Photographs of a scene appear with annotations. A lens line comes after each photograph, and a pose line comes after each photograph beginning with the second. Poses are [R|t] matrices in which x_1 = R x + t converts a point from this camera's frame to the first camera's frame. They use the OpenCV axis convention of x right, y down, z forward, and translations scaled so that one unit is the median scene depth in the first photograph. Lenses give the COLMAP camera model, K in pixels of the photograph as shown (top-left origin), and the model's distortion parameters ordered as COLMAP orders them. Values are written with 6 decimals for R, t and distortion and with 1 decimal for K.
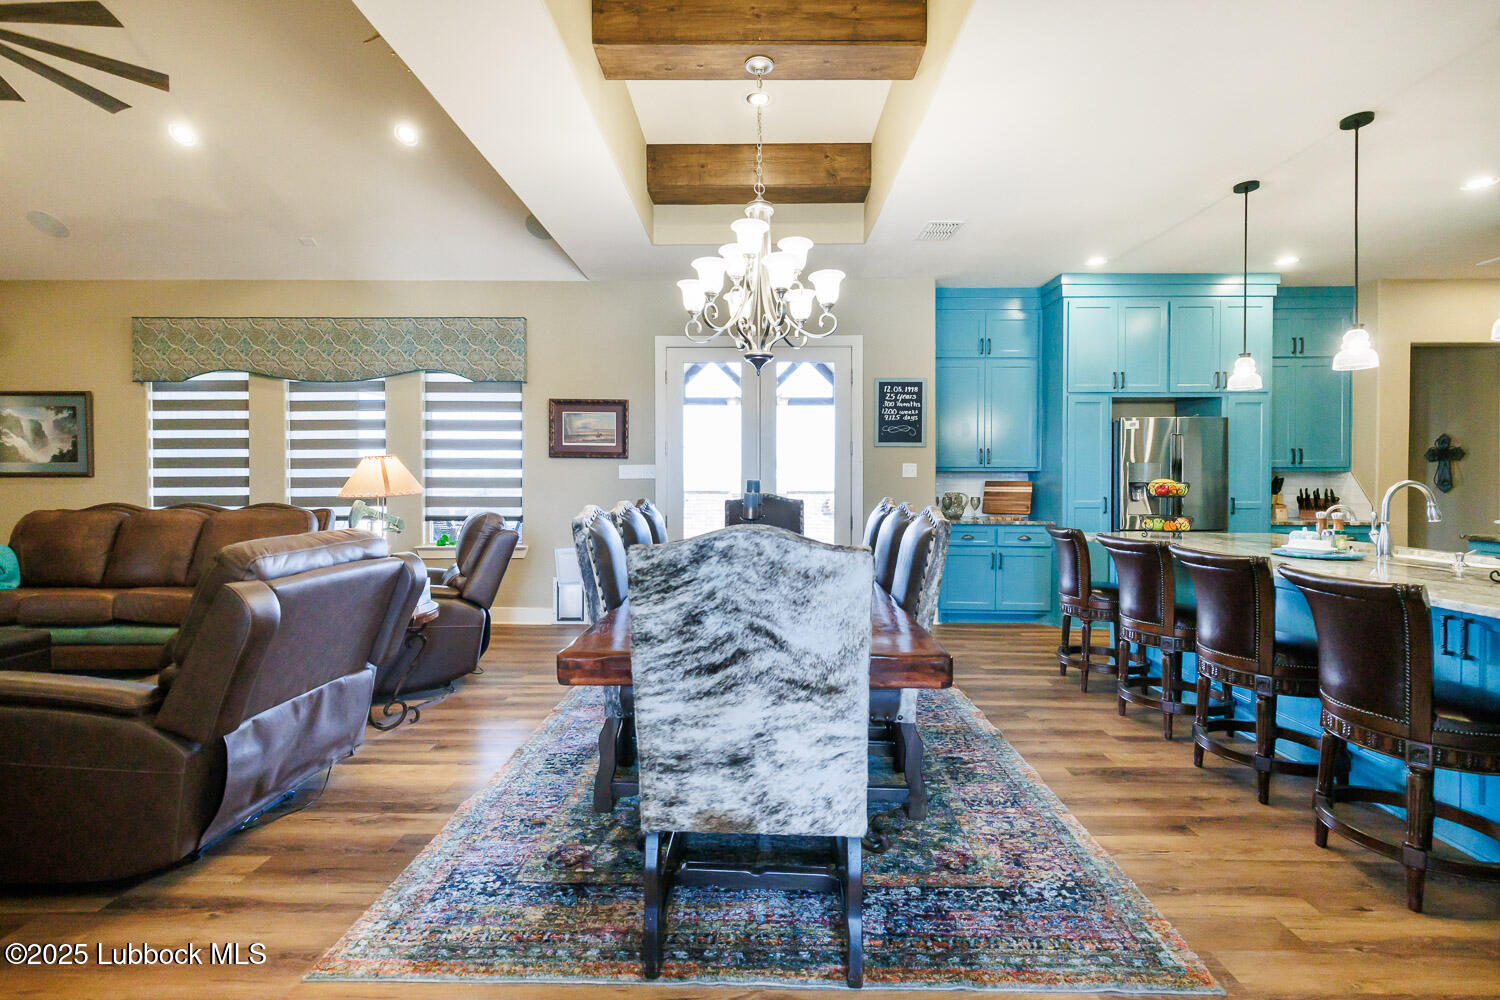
lens RADIAL K [[669.6, 0, 754.6], [0, 669.6, 487.7], [0, 0, 1]] dist [0.003551, -0.000393]
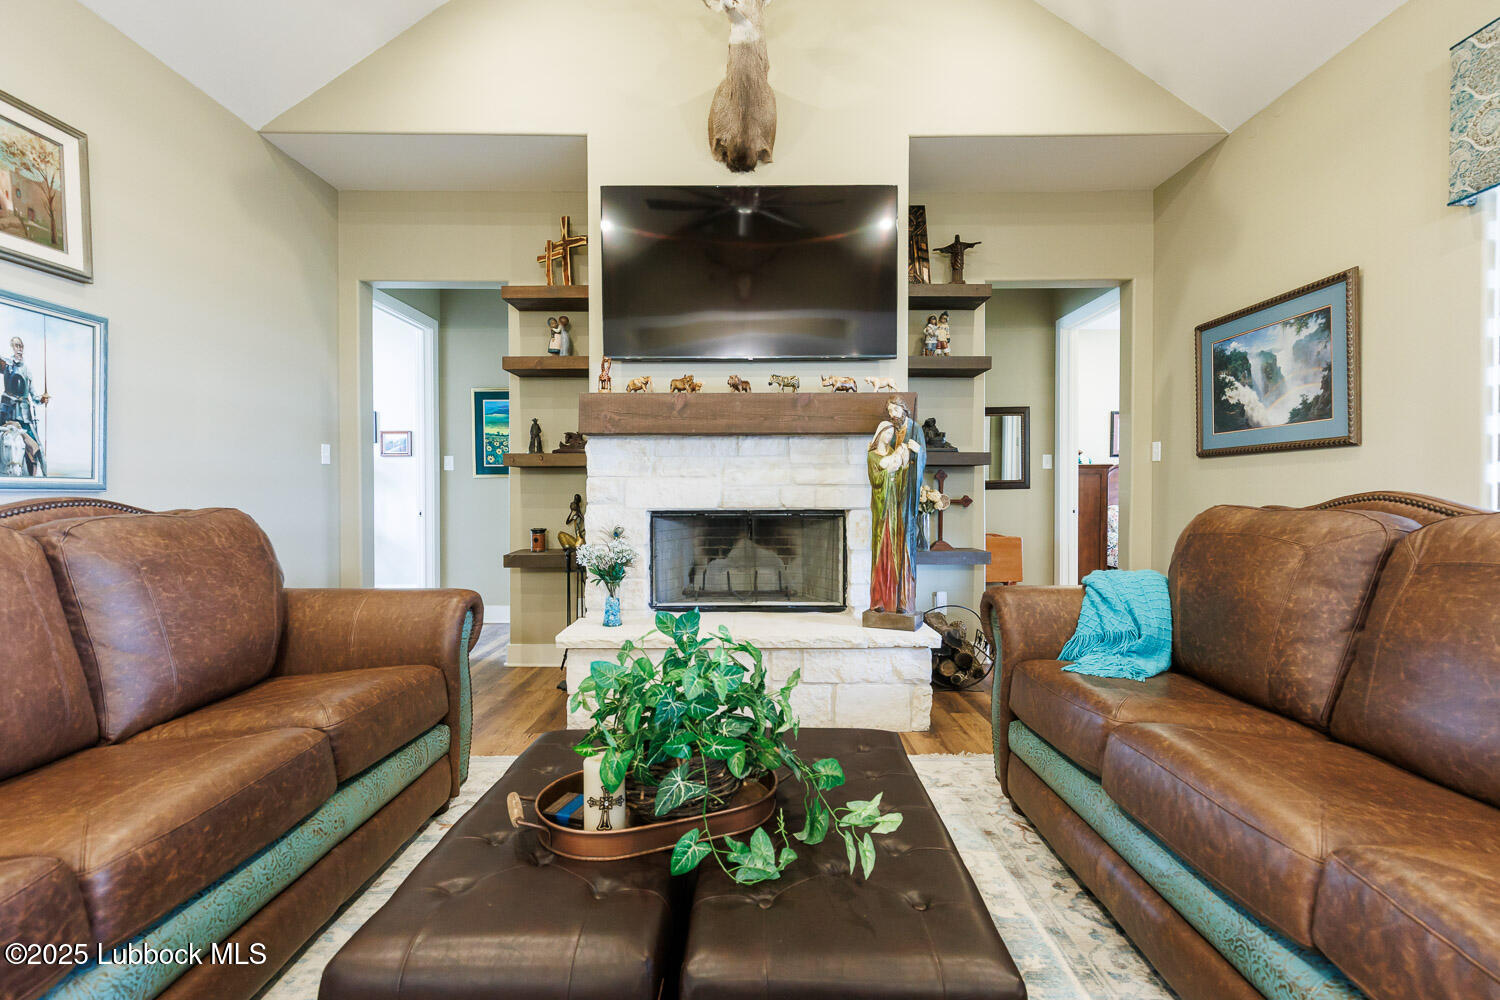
lens RADIAL K [[674.5, 0, 747.6], [0, 674.5, 497.4], [0, 0, 1]] dist [0.005531, -0.000944]
pose [[0.008747, 0.007599, -0.999933, -0.510732], [-0.015508, 0.999852, 0.007462, 0.025213], [0.999841, 0.015442, 0.008863, 0.566669]]
